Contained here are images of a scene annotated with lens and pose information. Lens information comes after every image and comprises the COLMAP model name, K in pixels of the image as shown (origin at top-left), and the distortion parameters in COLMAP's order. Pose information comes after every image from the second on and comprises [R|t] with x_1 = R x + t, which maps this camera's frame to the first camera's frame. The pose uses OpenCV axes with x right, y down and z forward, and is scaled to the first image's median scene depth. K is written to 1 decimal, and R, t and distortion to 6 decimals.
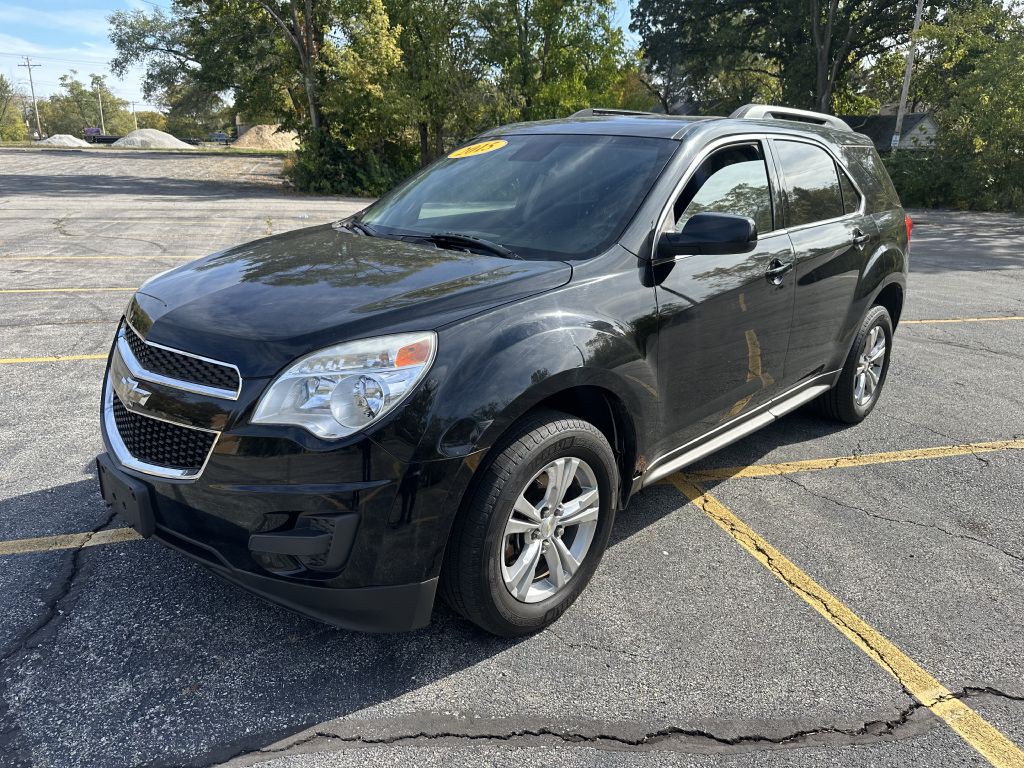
lens RADIAL K [[720.3, 0, 509.2], [0, 720.3, 384.5], [0, 0, 1]] dist [0.004539, -0.012835]
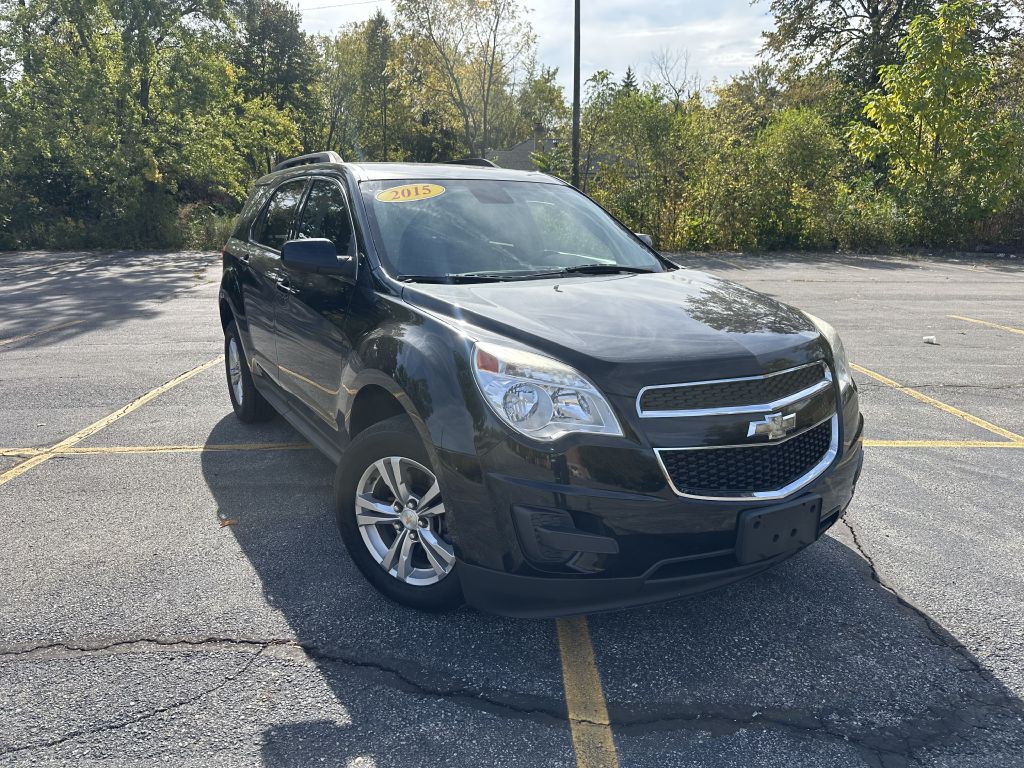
lens RADIAL K [[732.3, 0, 517.4], [0, 732.3, 368.4], [0, 0, 1]] dist [-0.000798, -0.011531]
pose [[0.274057, -0.224323, 0.935185, -1.637390], [0.292524, 0.945785, 0.141141, -0.334488], [-0.916145, 0.234884, 0.324819, 1.004090]]
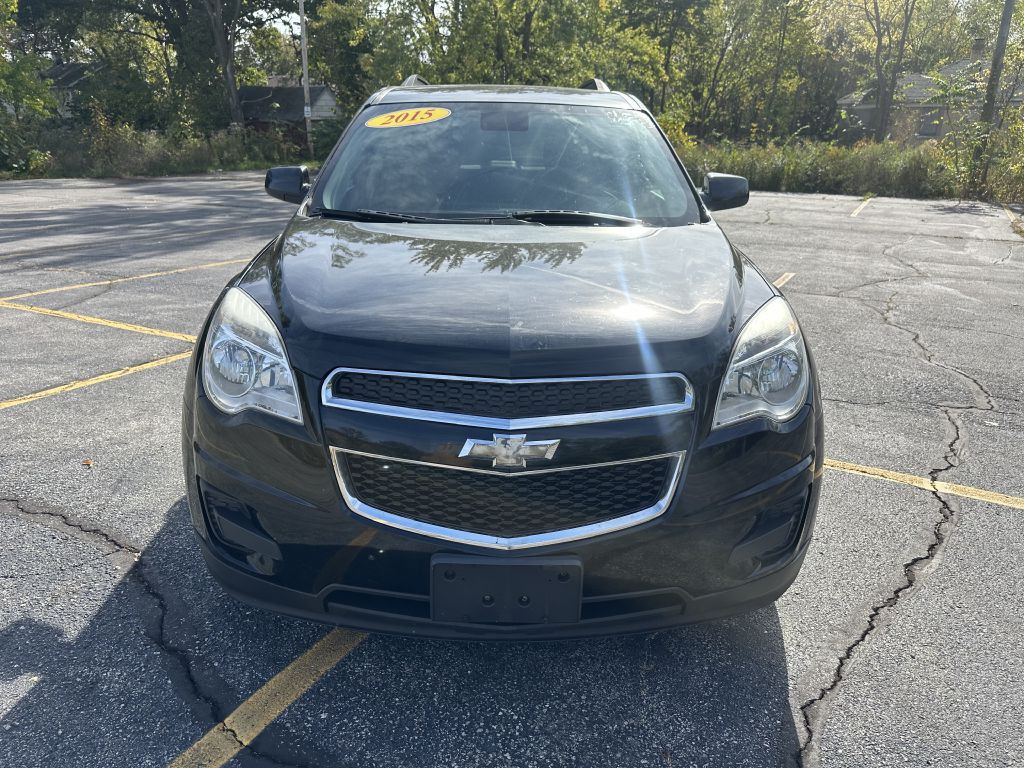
lens RADIAL K [[720.3, 0, 509.2], [0, 720.3, 384.5], [0, 0, 1]] dist [0.004539, -0.012835]
pose [[0.712330, -0.237607, 0.660400, -1.020312], [0.212717, 0.969782, 0.119477, -0.147518], [-0.668833, 0.055371, 0.741348, 0.461372]]
